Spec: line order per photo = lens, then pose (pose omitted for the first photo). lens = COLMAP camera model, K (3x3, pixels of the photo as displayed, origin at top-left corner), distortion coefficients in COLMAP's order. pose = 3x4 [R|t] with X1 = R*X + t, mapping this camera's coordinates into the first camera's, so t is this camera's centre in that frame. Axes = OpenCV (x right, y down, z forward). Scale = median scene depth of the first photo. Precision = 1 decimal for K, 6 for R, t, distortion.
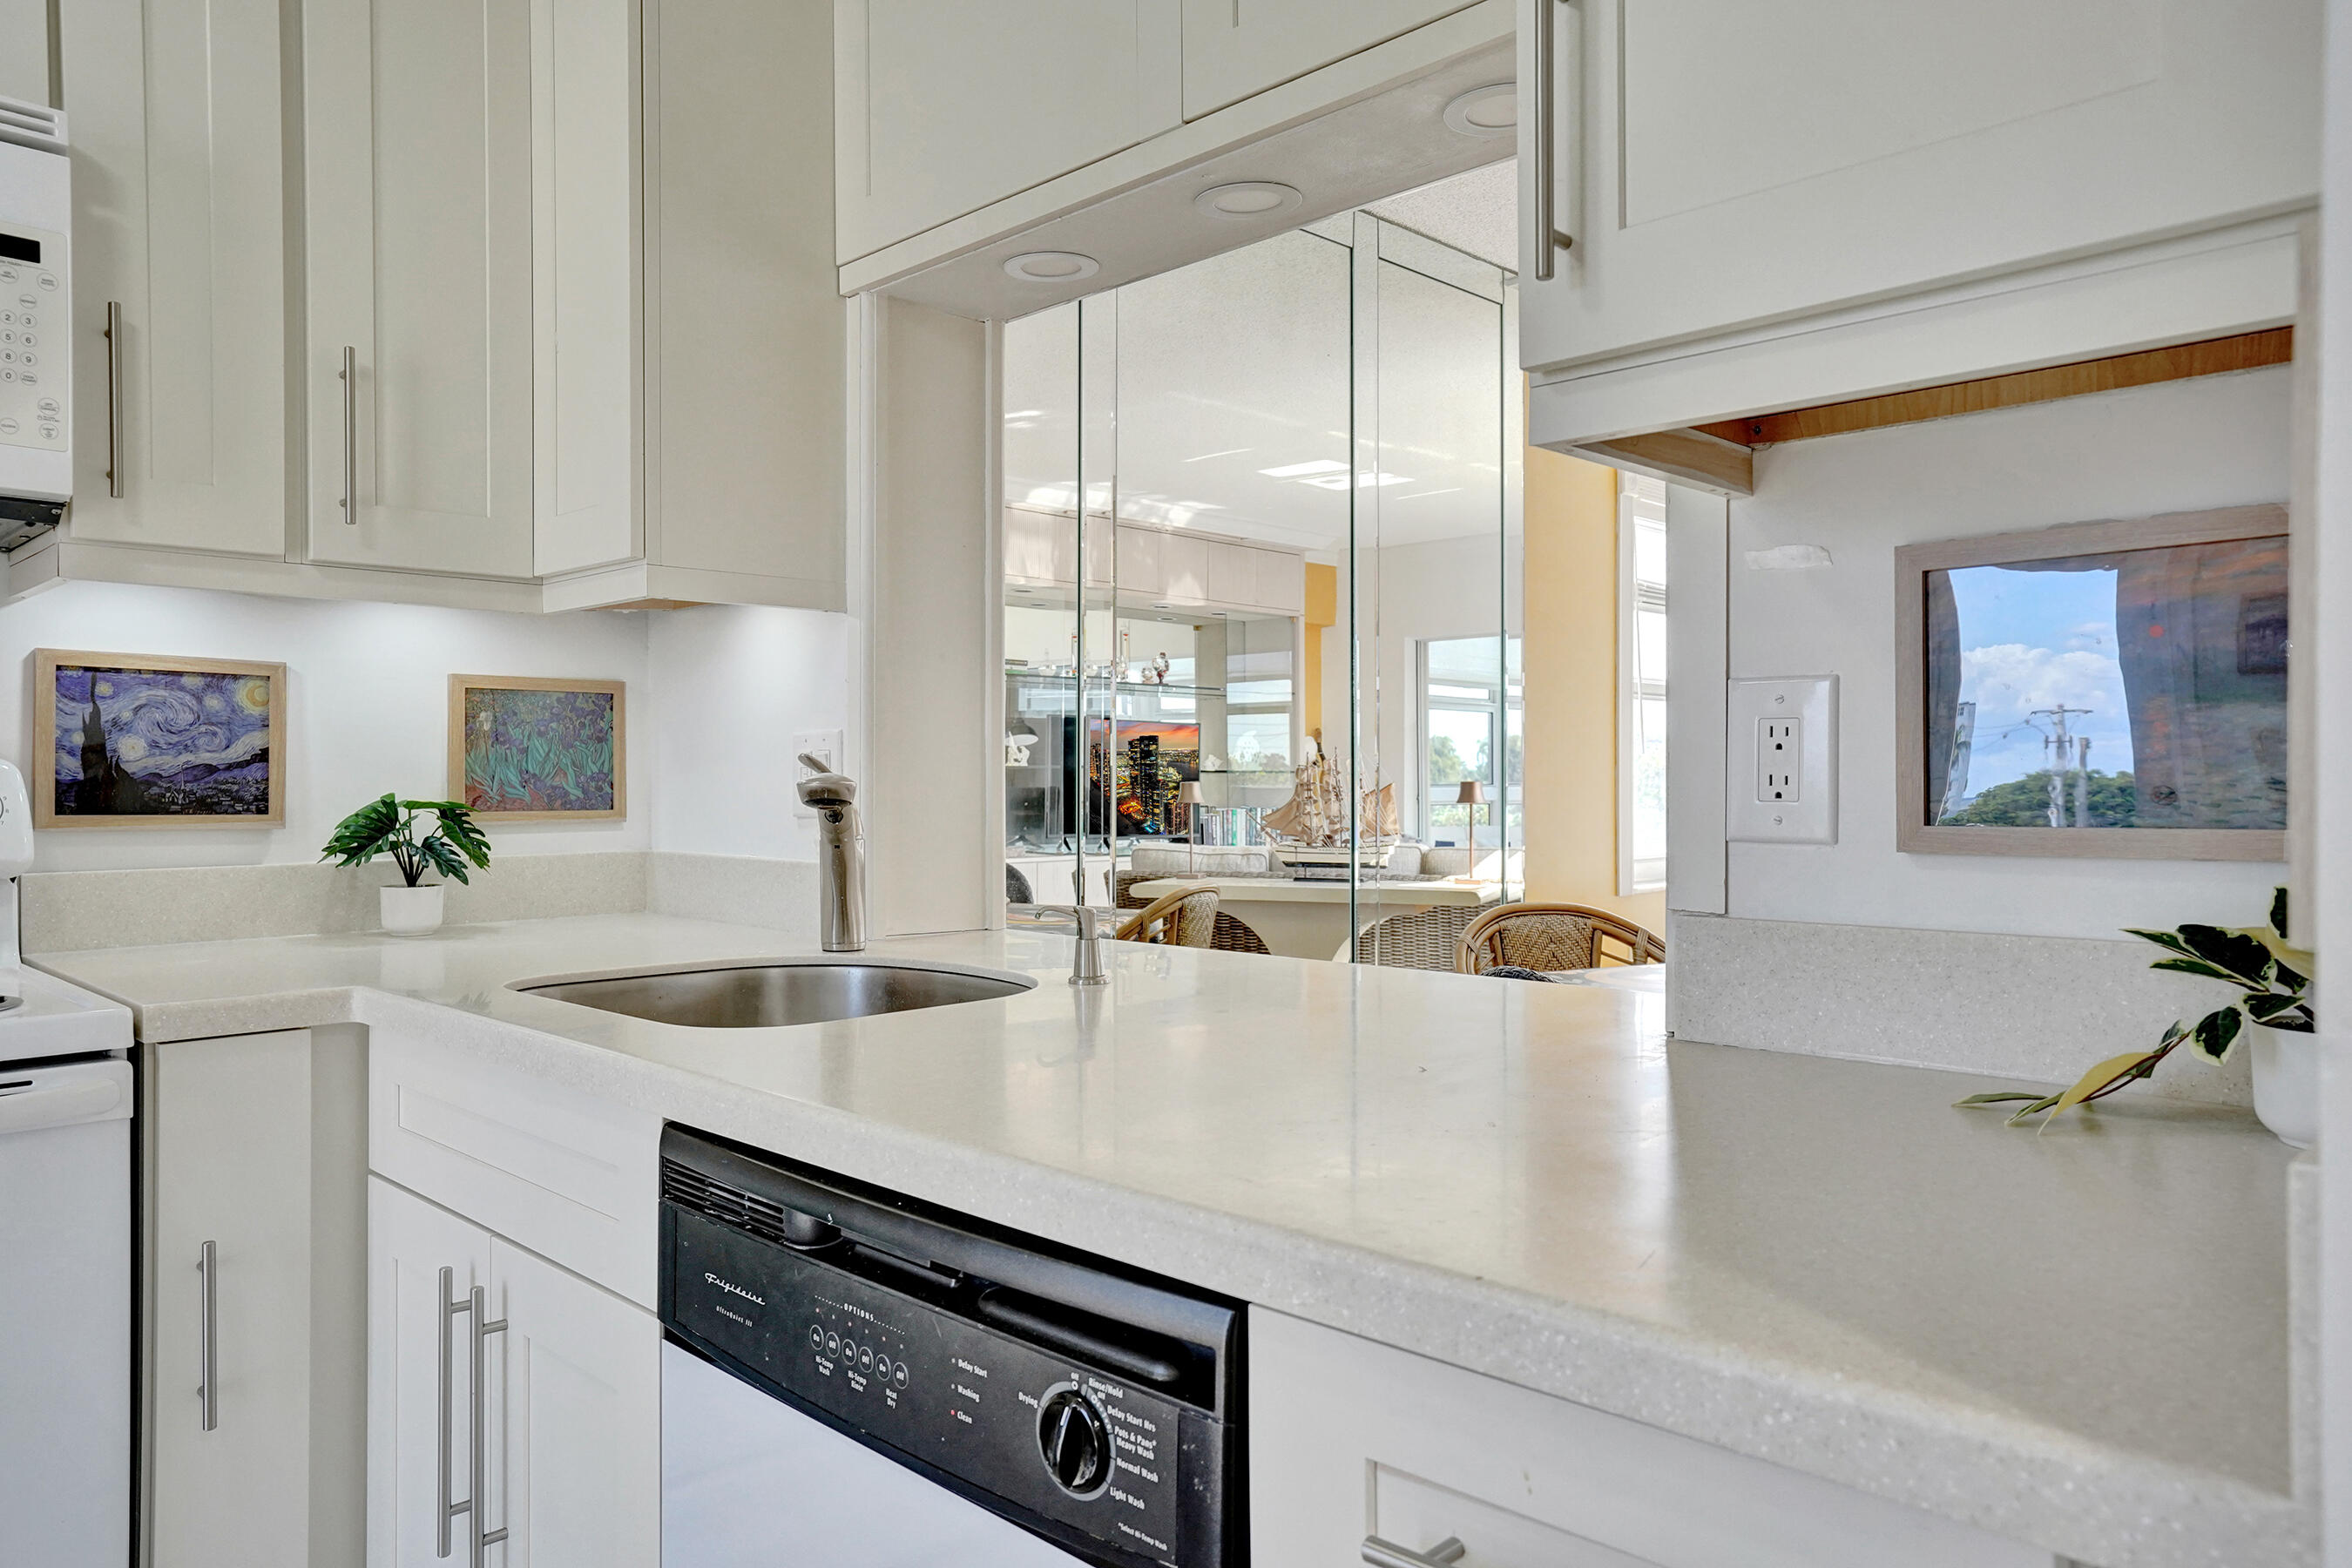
lens RADIAL K [[1562.4, 0, 1194.7], [0, 1562.4, 781.8], [0, 0, 1]] dist [0.051149, -0.000395]
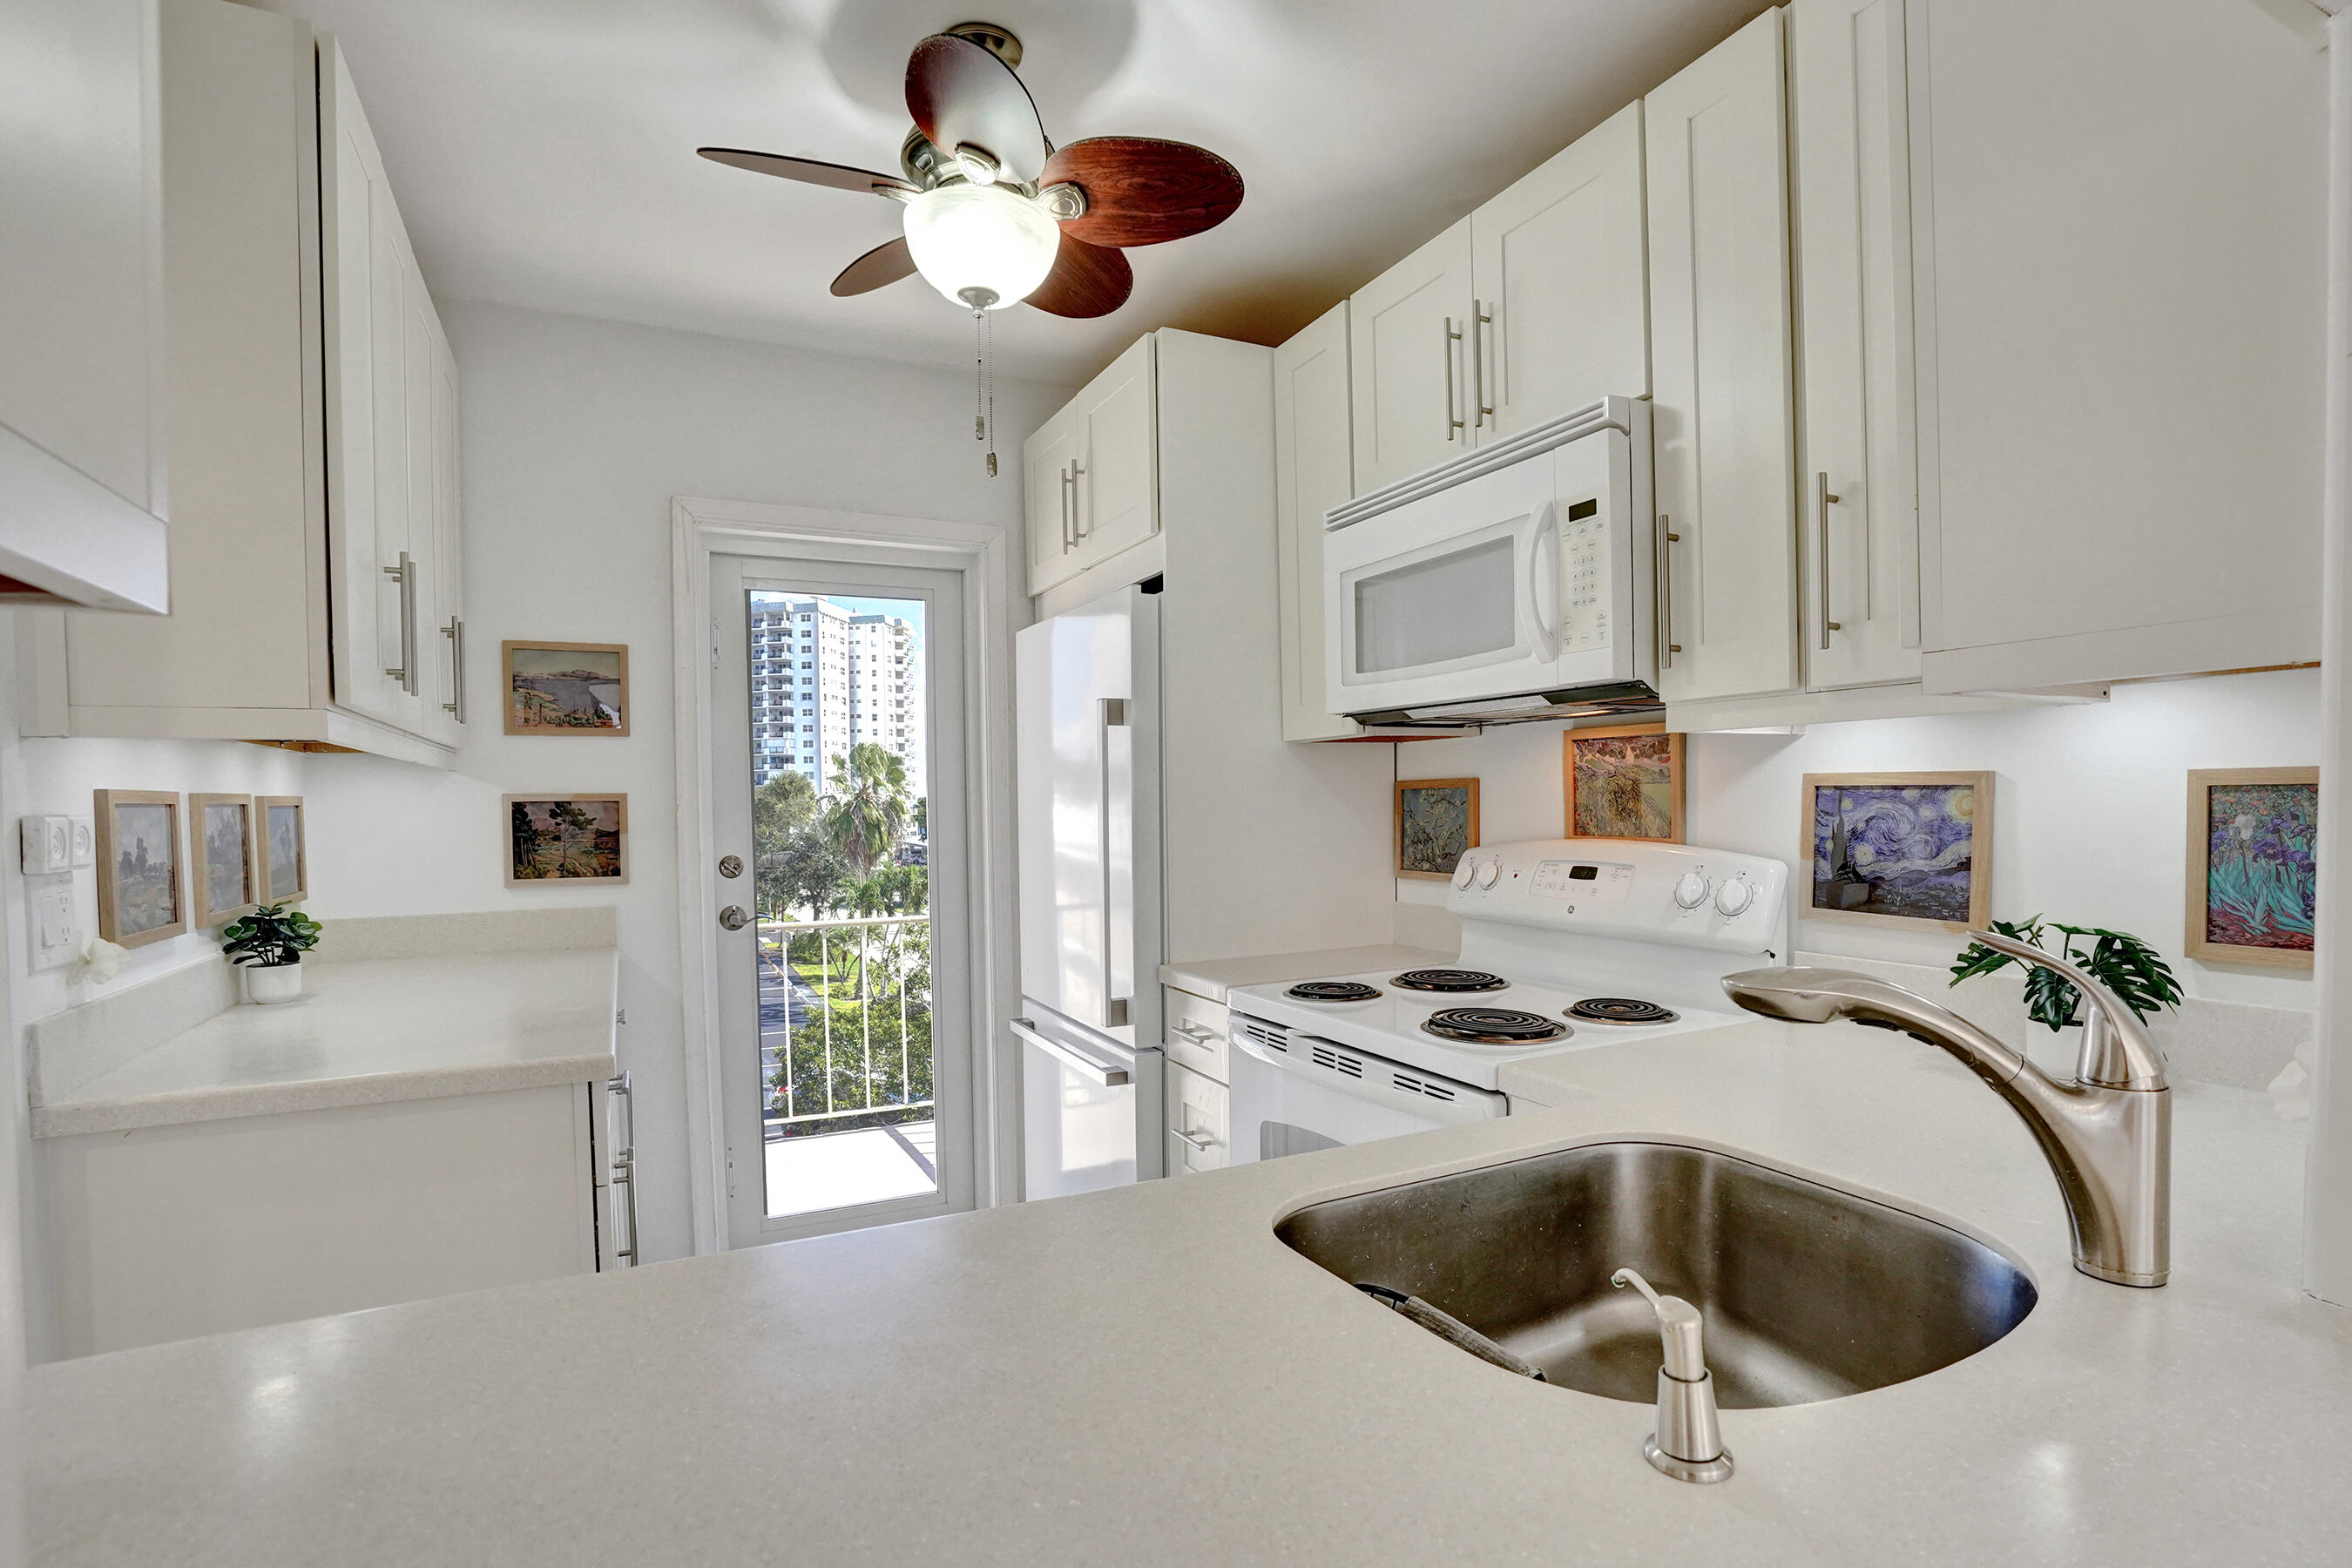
lens RADIAL K [[1109.7, 0, 1134.5], [0, 1109.7, 829.8], [0, 0, 1]] dist [-0.039542, 0.006528]
pose [[-0.329045, 0.031144, -0.943801, 0.245249], [0.012455, 0.999512, 0.028640, -0.065826], [0.944232, -0.002332, -0.329272, 0.738388]]
